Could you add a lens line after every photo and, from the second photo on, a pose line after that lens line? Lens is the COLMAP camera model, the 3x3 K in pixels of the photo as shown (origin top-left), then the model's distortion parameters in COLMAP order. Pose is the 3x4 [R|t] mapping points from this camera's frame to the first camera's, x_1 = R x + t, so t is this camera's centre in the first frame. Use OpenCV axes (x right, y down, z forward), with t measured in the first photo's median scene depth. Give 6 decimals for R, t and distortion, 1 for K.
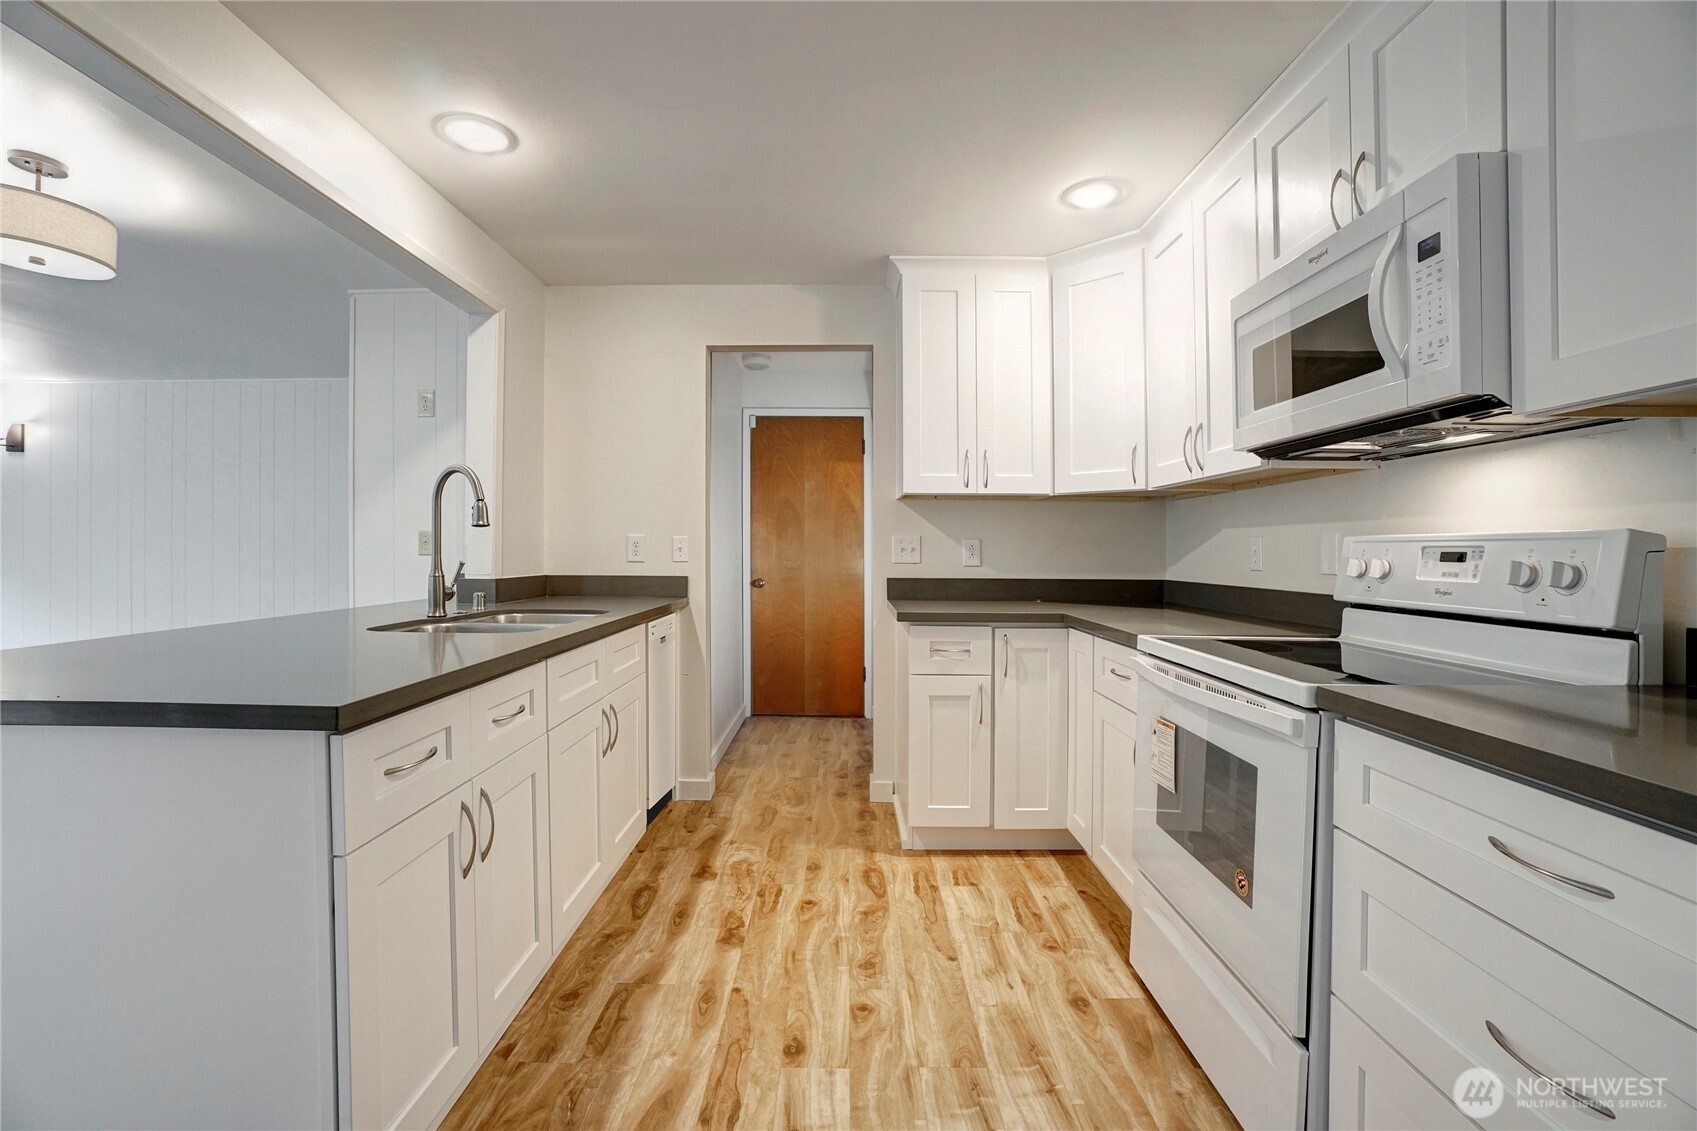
lens RADIAL K [[770.1, 0, 848.5], [0, 770.1, 565.5], [0, 0, 1]] dist [-0.062288, 0.024921]
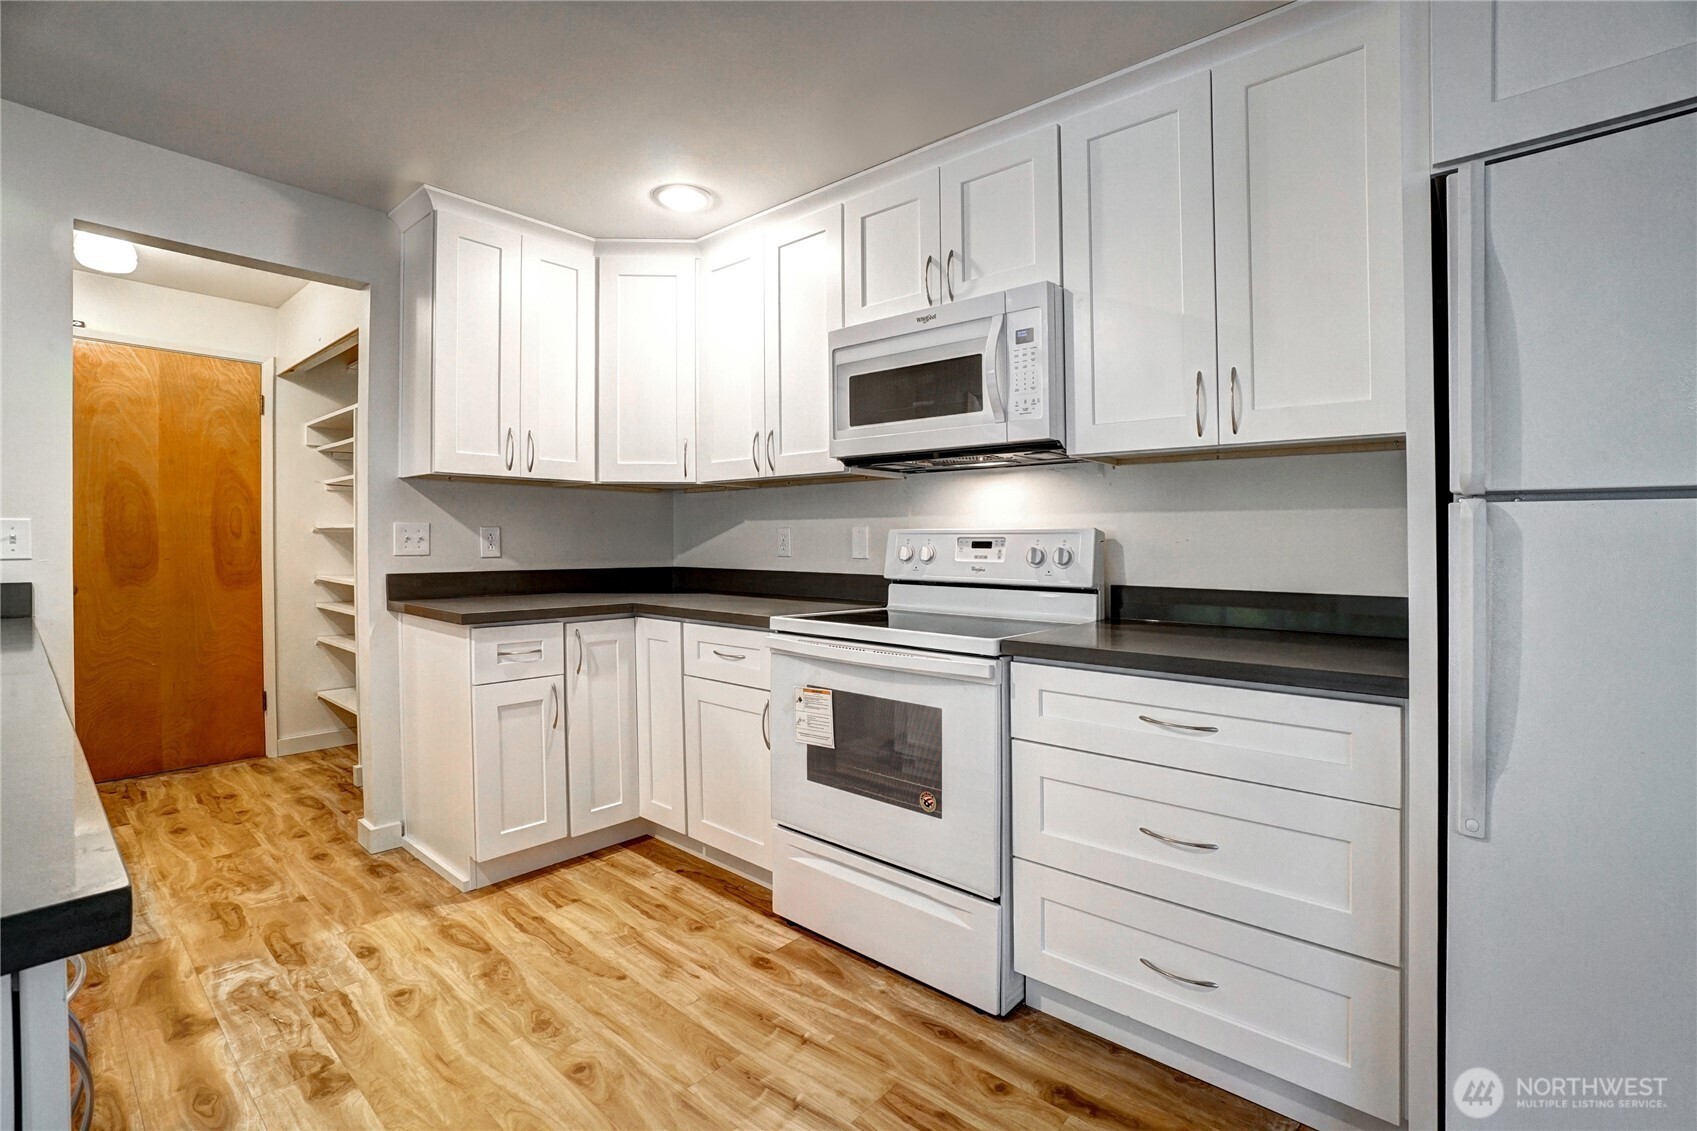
lens RADIAL K [[761.6, 0, 848.8], [0, 761.6, 547.7], [0, 0, 1]] dist [-0.059939, 0.023901]
pose [[0.653194, -0.009173, 0.757135, -0.350528], [0.013796, 0.999905, 0.000212, -0.007263], [-0.757065, 0.010307, 0.653259, 0.171674]]
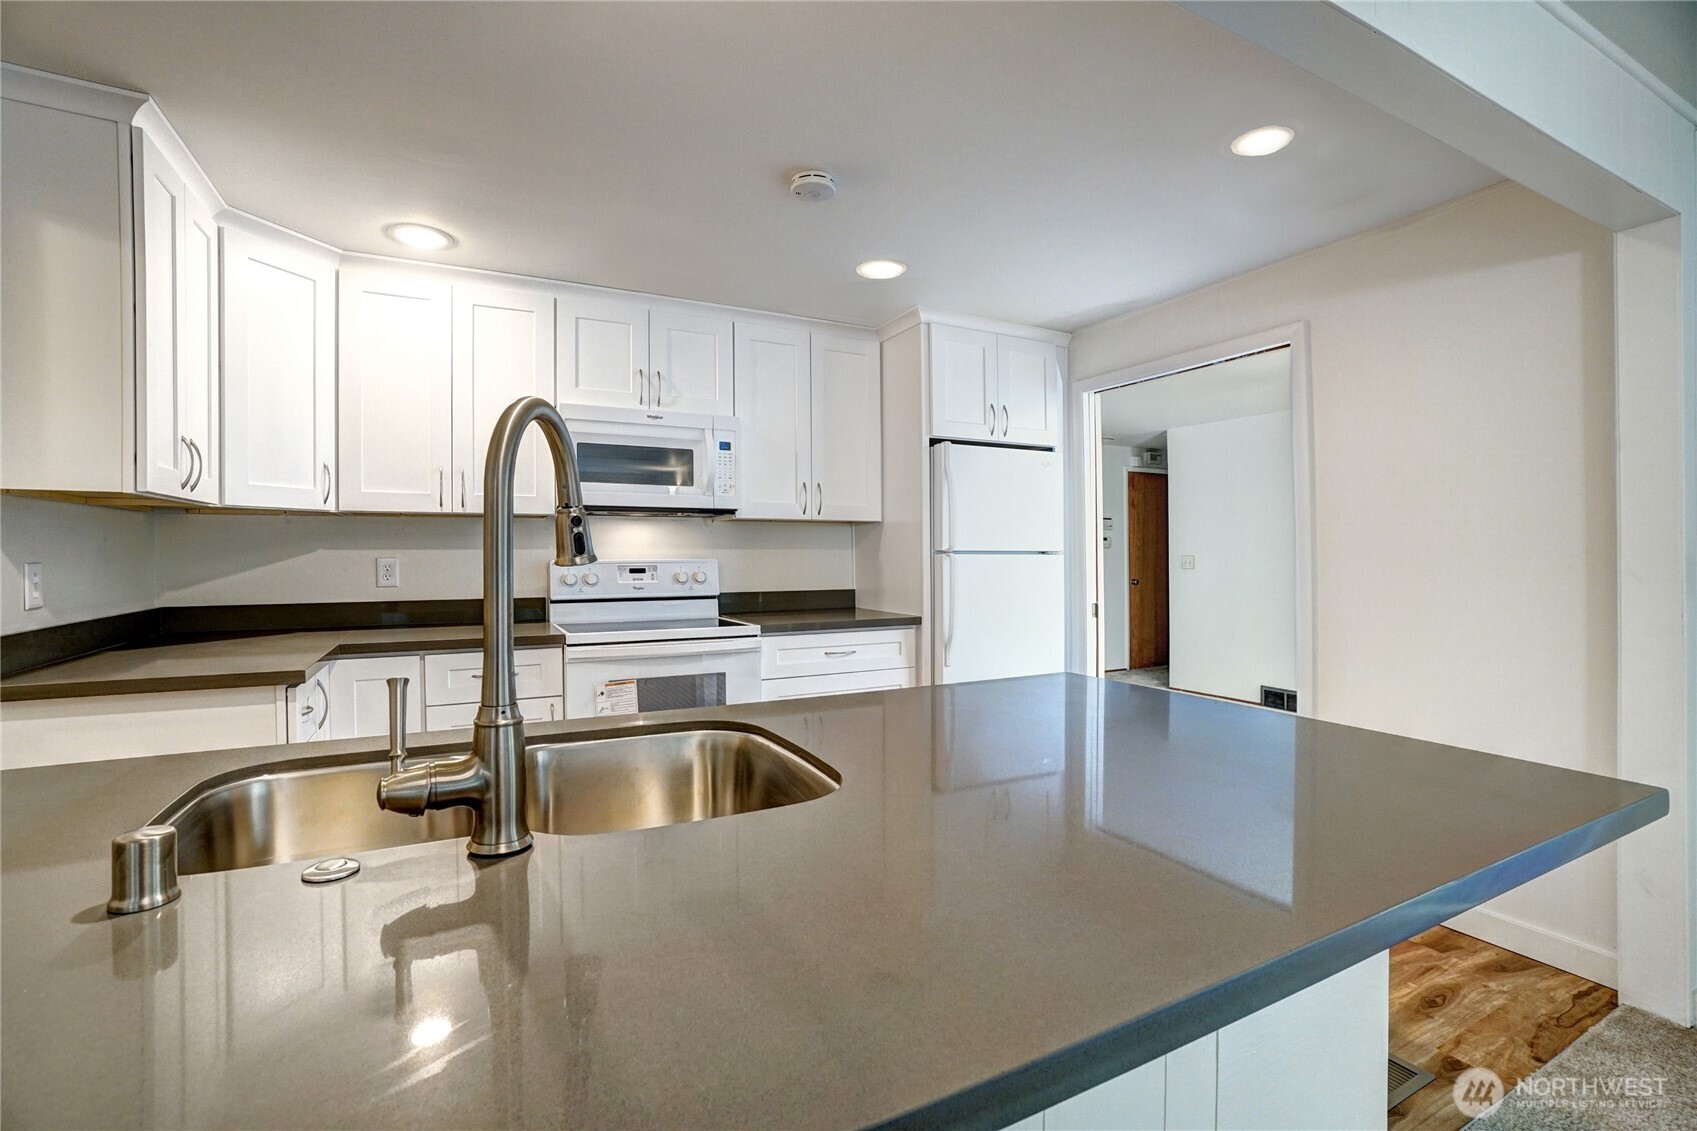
lens RADIAL K [[761.6, 0, 848.8], [0, 761.6, 547.7], [0, 0, 1]] dist [-0.059939, 0.023901]
pose [[-0.463512, -0.003575, 0.886083, -0.977274], [0.015724, 0.999801, 0.012259, -0.068252], [-0.885951, 0.019615, -0.463364, 1.073298]]
